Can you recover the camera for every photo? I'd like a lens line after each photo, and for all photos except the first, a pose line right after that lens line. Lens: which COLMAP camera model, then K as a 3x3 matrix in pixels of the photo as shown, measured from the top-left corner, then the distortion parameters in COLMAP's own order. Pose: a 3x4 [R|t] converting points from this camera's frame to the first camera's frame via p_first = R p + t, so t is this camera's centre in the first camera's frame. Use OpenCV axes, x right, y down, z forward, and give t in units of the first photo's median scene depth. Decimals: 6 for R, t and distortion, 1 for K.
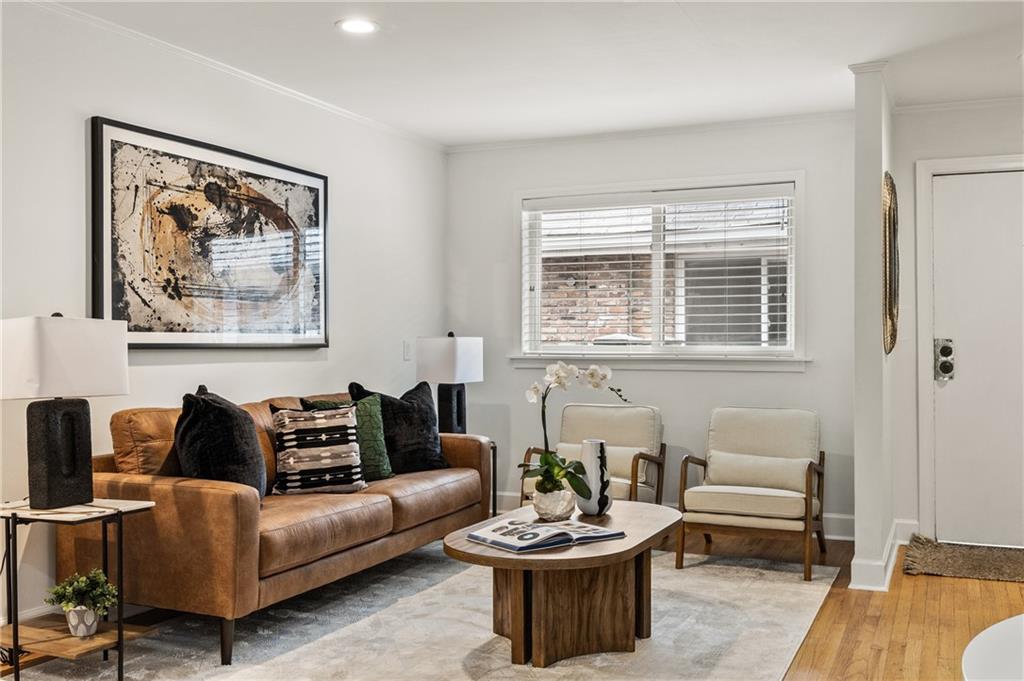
lens RADIAL K [[1017.1, 0, 501.5], [0, 1017.1, 336.8], [0, 0, 1]] dist [0.017716, 0.000000]
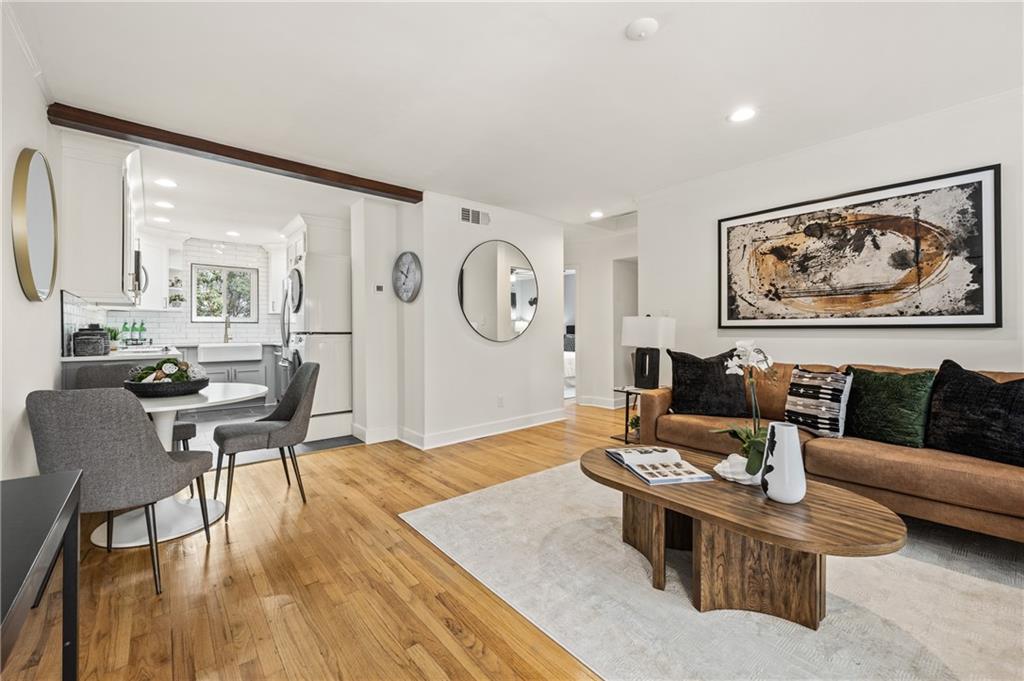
lens RADIAL K [[416.9, 0, 506.6], [0, 416.9, 329.1], [0, 0, 1]] dist [-0.000816, 0.001376]
pose [[-0.437433, 0.000033, -0.899251, 0.559094], [0.009195, 0.999948, -0.004436, 0.012248], [0.899204, -0.010209, -0.437410, 0.936480]]
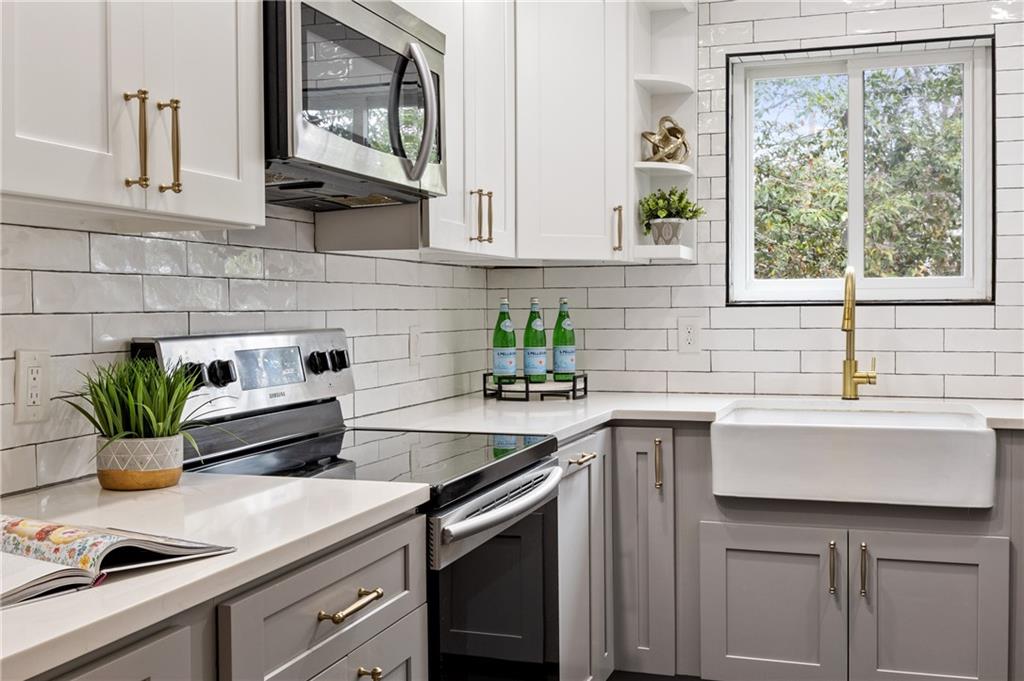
lens RADIAL K [[1086.2, 0, 519.9], [0, 1086.2, 339.4], [0, 0, 1]] dist [0.003922, 0.000000]
pose [[-0.995978, 0.013544, -0.088573, 0.006379], [0.011427, 0.999638, 0.024364, -0.022376], [0.088871, 0.023254, -0.995772, 0.221102]]
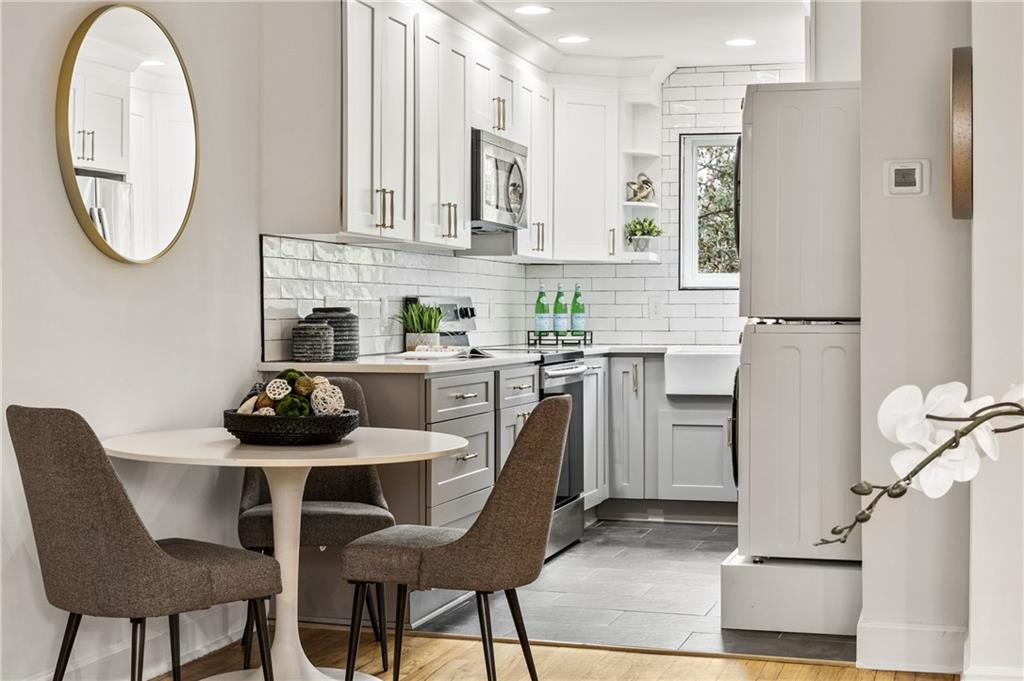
lens RADIAL K [[1588.2, 0, 523.2], [0, 1588.2, 340.4], [0, 0, 1]] dist [0.053882, 0.000000]
pose [[-0.990831, 0.004844, -0.135018, 0.236829], [0.003284, 0.999925, 0.011775, 0.013937], [0.135065, 0.011224, -0.990773, 1.358428]]
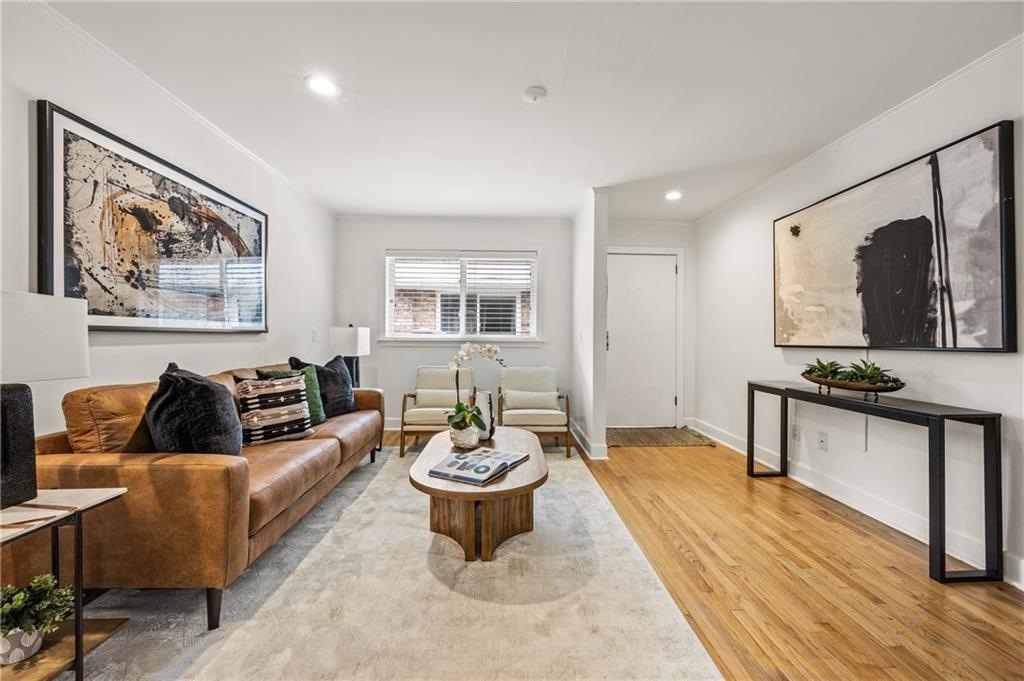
lens RADIAL K [[416.9, 0, 512.9], [0, 416.9, 336.2], [0, 0, 1]] dist [-0.000816, 0.001376]
pose [[0.895646, 0.005087, 0.444739, -0.156062], [-0.008554, 0.999947, 0.005790, 0.011116], [-0.444686, -0.008990, 0.895642, 0.401012]]
